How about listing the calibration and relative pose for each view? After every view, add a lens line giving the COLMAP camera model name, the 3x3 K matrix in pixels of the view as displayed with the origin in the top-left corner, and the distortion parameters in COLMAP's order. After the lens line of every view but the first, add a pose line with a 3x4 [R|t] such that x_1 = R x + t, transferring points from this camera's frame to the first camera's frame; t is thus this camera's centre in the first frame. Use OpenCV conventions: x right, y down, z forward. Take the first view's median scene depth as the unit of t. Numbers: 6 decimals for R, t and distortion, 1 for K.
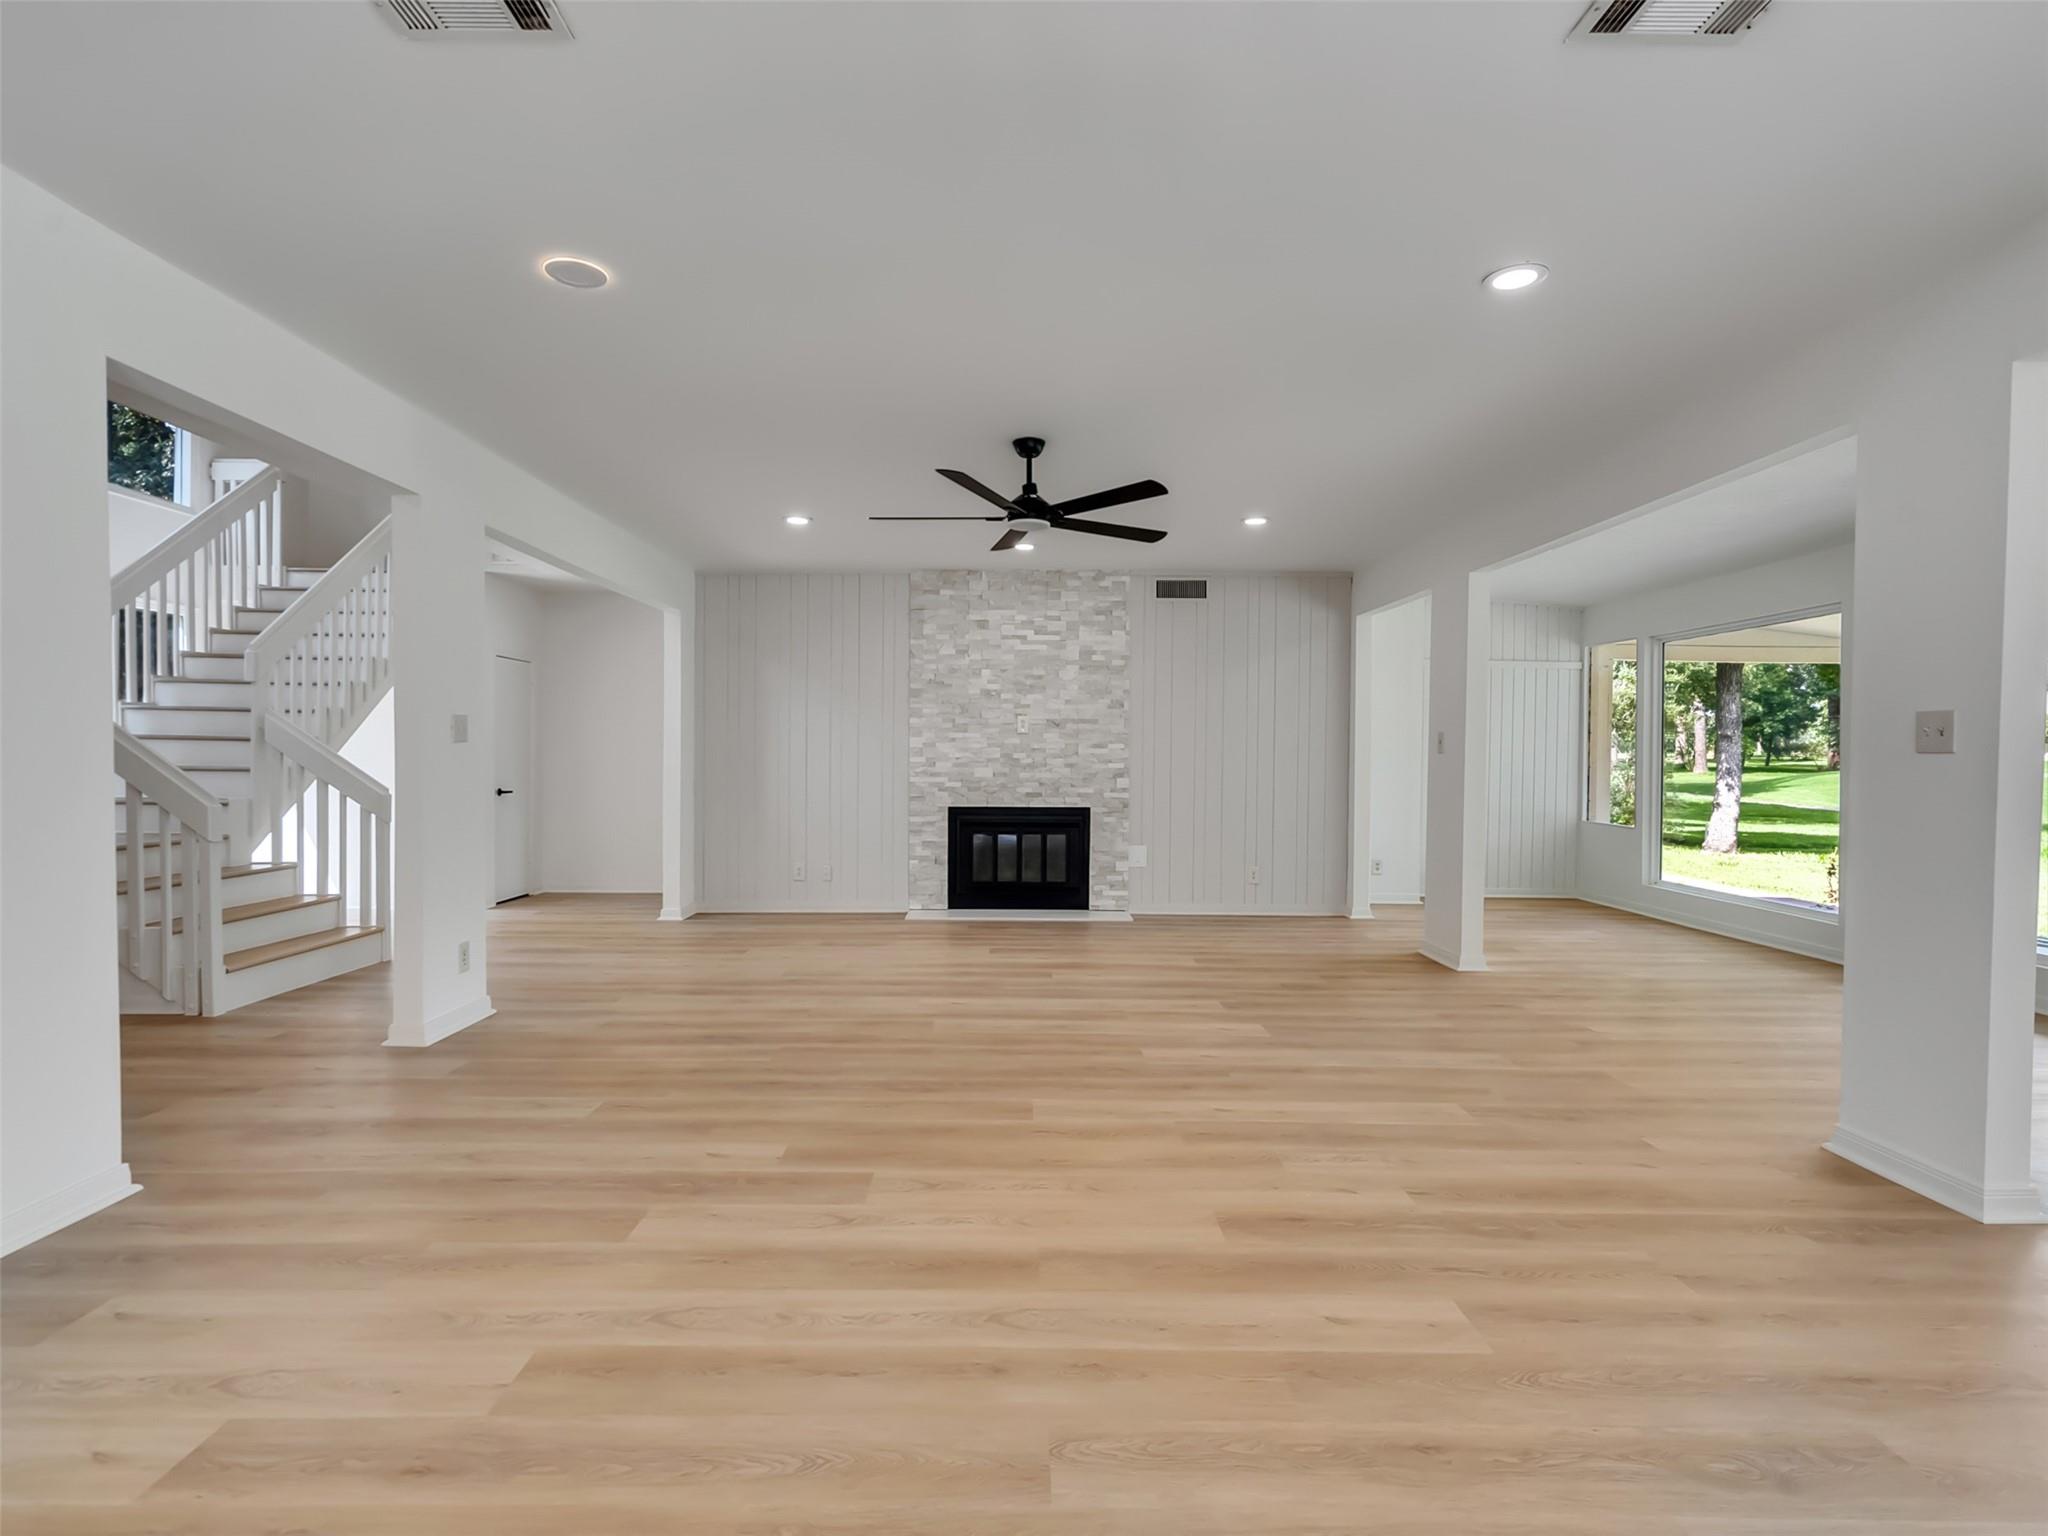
lens RADIAL K [[1048.3, 0, 1005.1], [0, 1048.3, 764.9], [0, 0, 1]] dist [-0.006623, 0.006178]
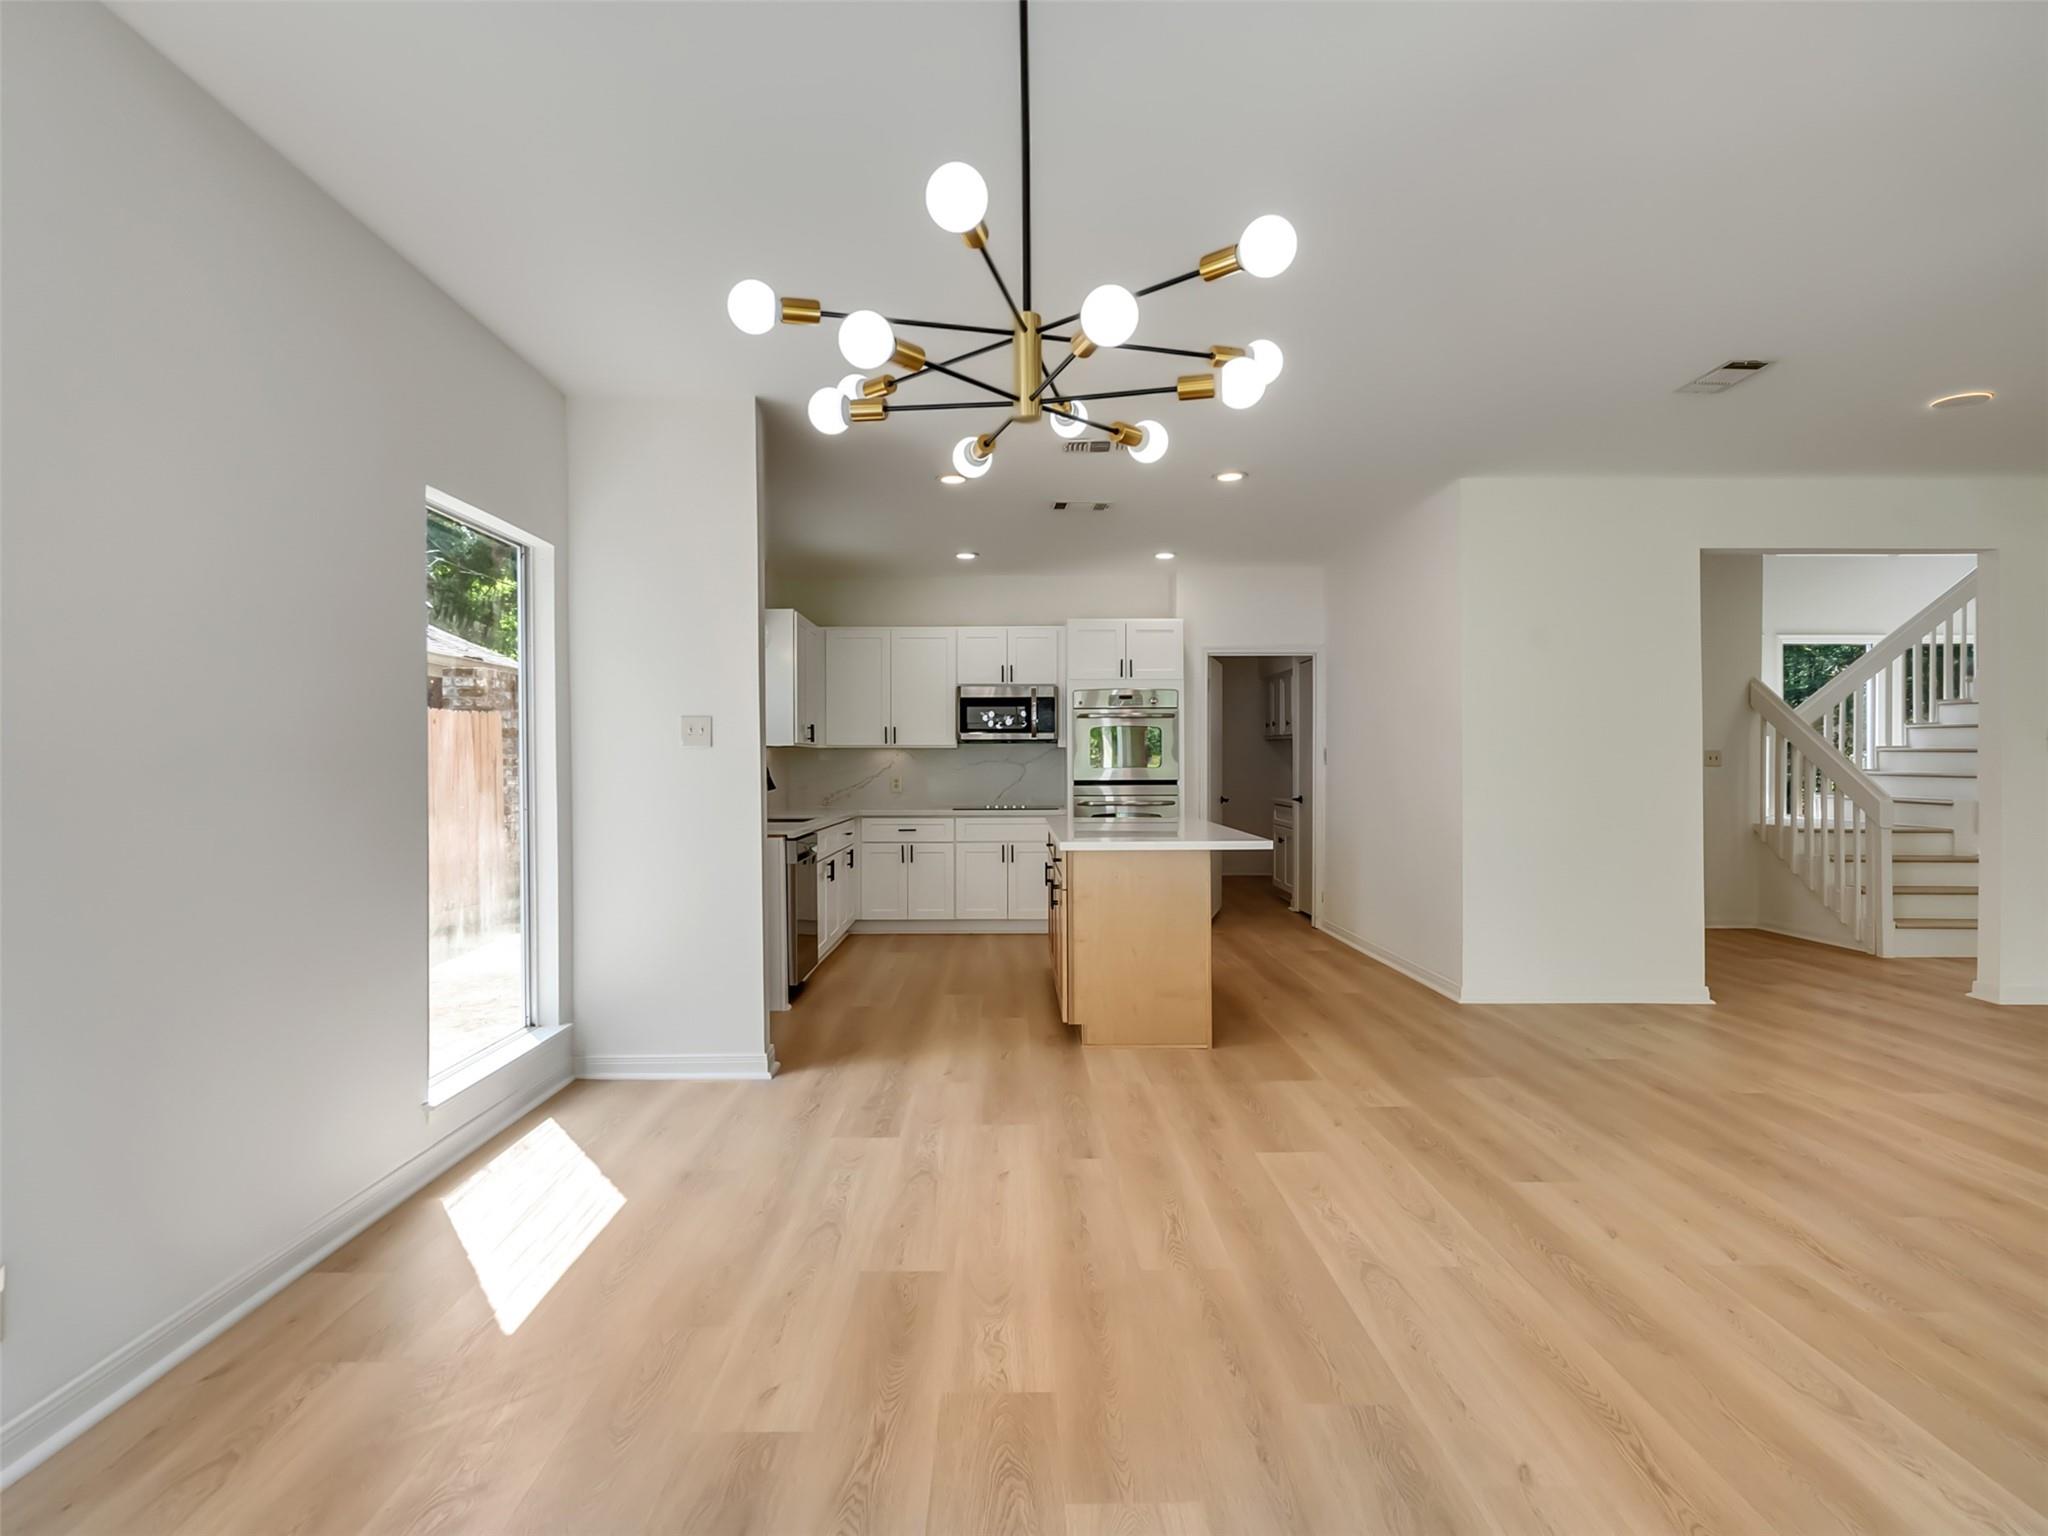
lens RADIAL K [[1046.7, 0, 1009.1], [0, 1046.7, 766.6], [0, 0, 1]] dist [-0.008563, 0.007204]
pose [[0.004400, -0.000249, -0.999990, 0.348341], [-0.011181, 0.999937, -0.000298, 0.004302], [0.999928, 0.011182, 0.004397, -0.081053]]
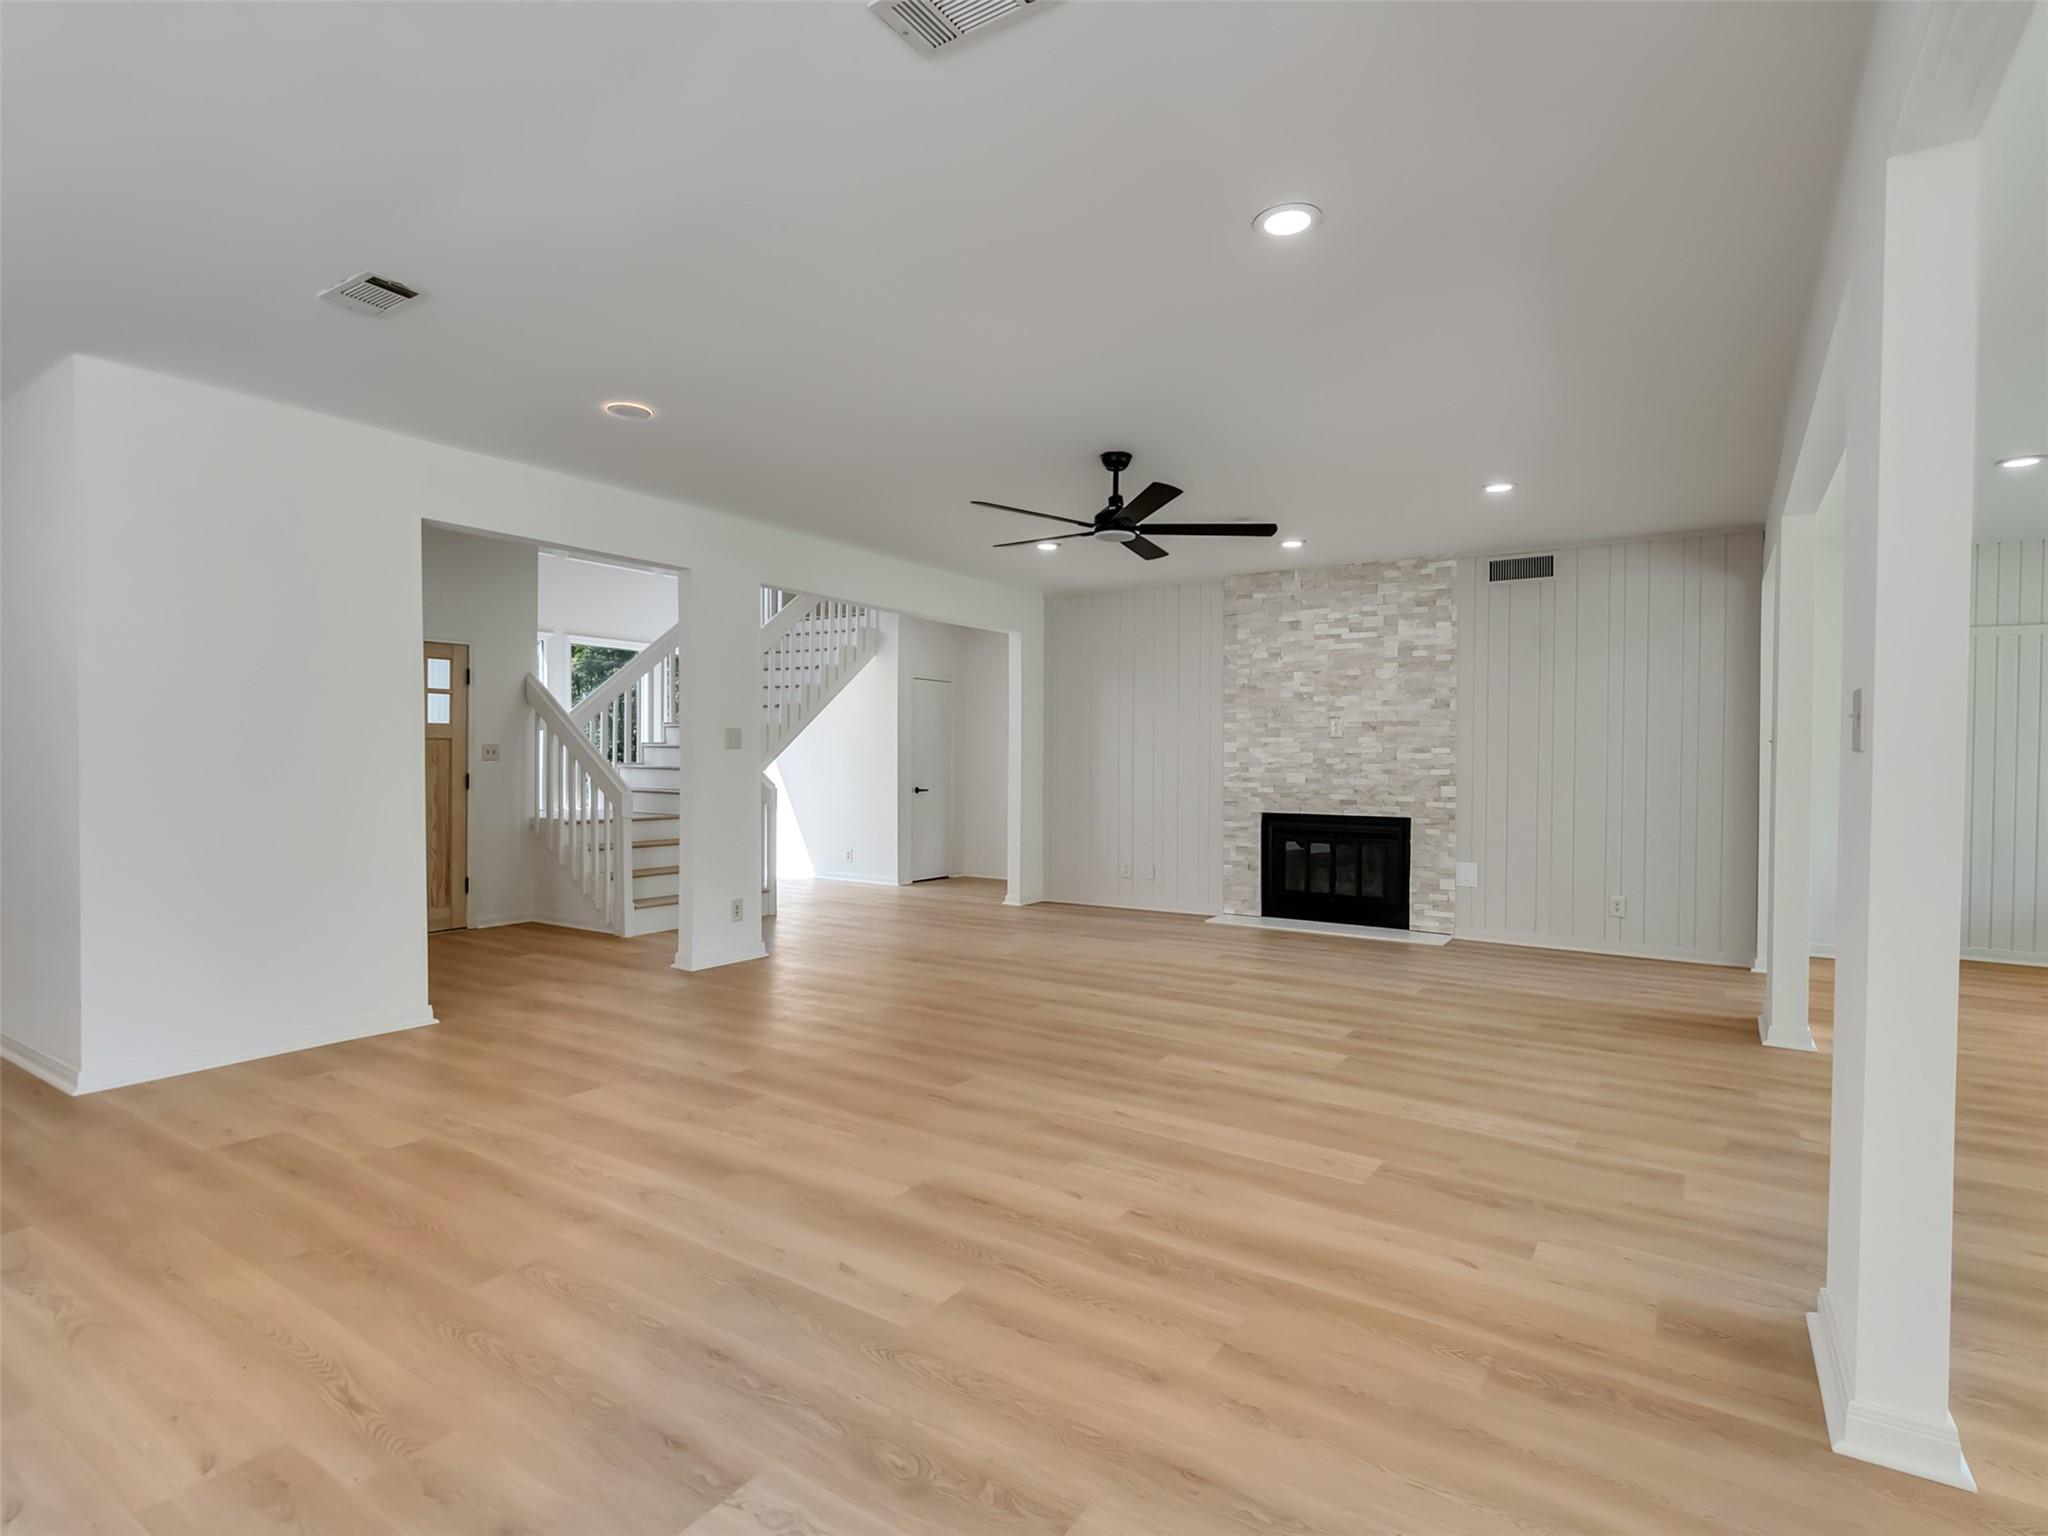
lens RADIAL K [[1046.7, 0, 1009.1], [0, 1046.7, 766.6], [0, 0, 1]] dist [-0.008563, 0.007204]
pose [[0.831051, 0.004525, -0.556177, 0.297227], [-0.007540, 0.999967, -0.003130, 0.001454], [0.556145, 0.006795, 0.831058, 0.049604]]
